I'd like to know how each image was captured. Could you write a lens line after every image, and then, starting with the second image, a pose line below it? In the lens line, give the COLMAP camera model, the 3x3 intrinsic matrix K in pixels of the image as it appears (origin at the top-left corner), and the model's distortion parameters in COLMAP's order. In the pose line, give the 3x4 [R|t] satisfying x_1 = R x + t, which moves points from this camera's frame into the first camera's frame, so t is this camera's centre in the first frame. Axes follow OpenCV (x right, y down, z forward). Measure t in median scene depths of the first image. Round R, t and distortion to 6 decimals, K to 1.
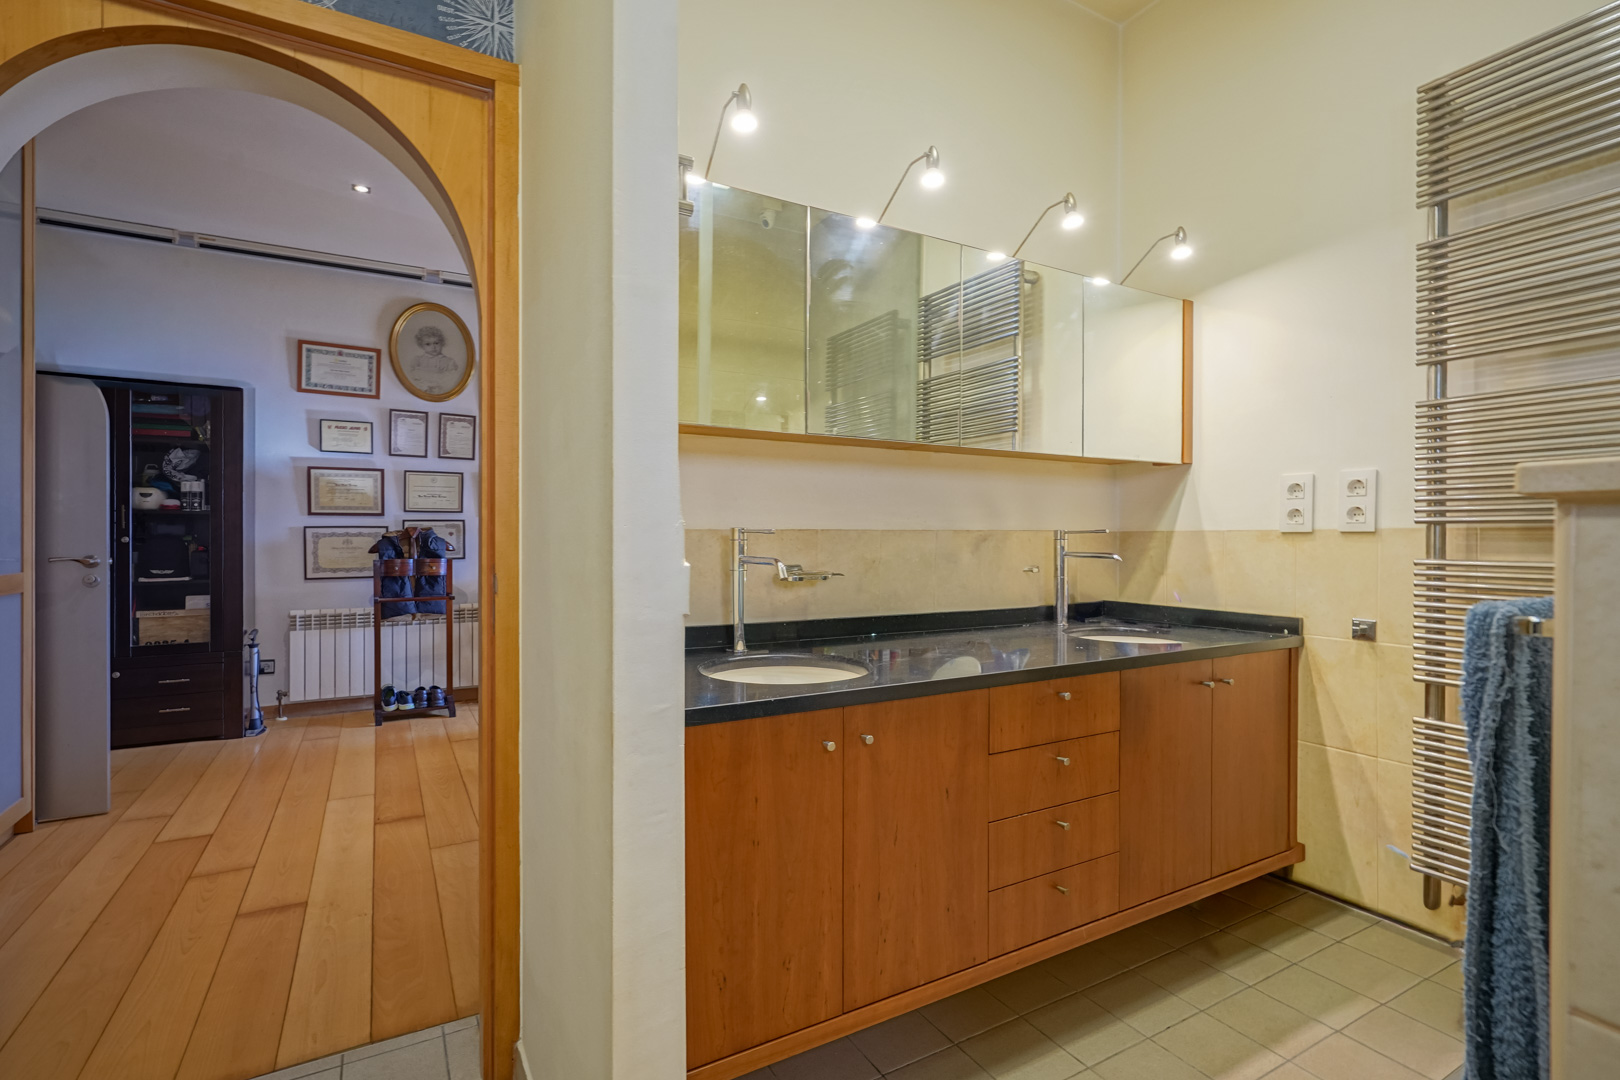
lens RADIAL K [[744.0, 0, 806.9], [0, 744.0, 538.9], [0, 0, 1]] dist [0.001235, 0.000917]
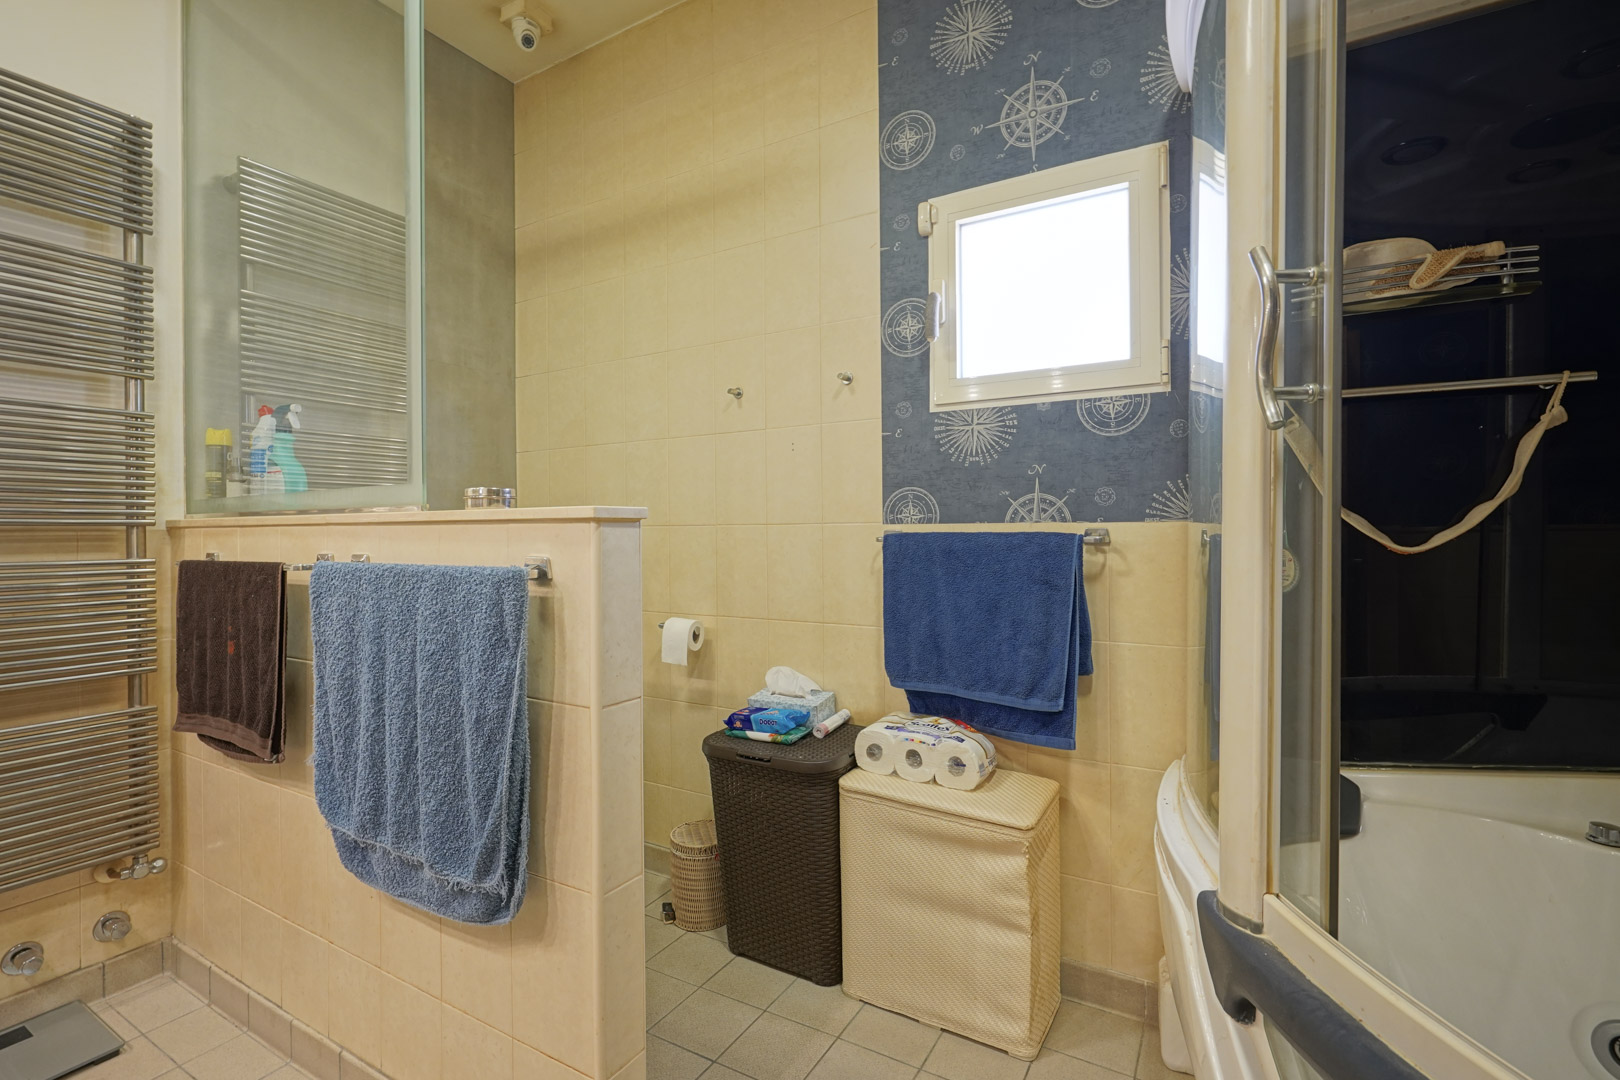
lens RADIAL K [[744.0, 0, 804.2], [0, 744.0, 532.8], [0, 0, 1]] dist [0.001235, 0.000917]
pose [[-0.497787, -0.000605, 0.867299, -0.584525], [0.006635, 0.999968, 0.004506, -0.007900], [-0.867274, 0.007998, -0.497767, 0.696636]]
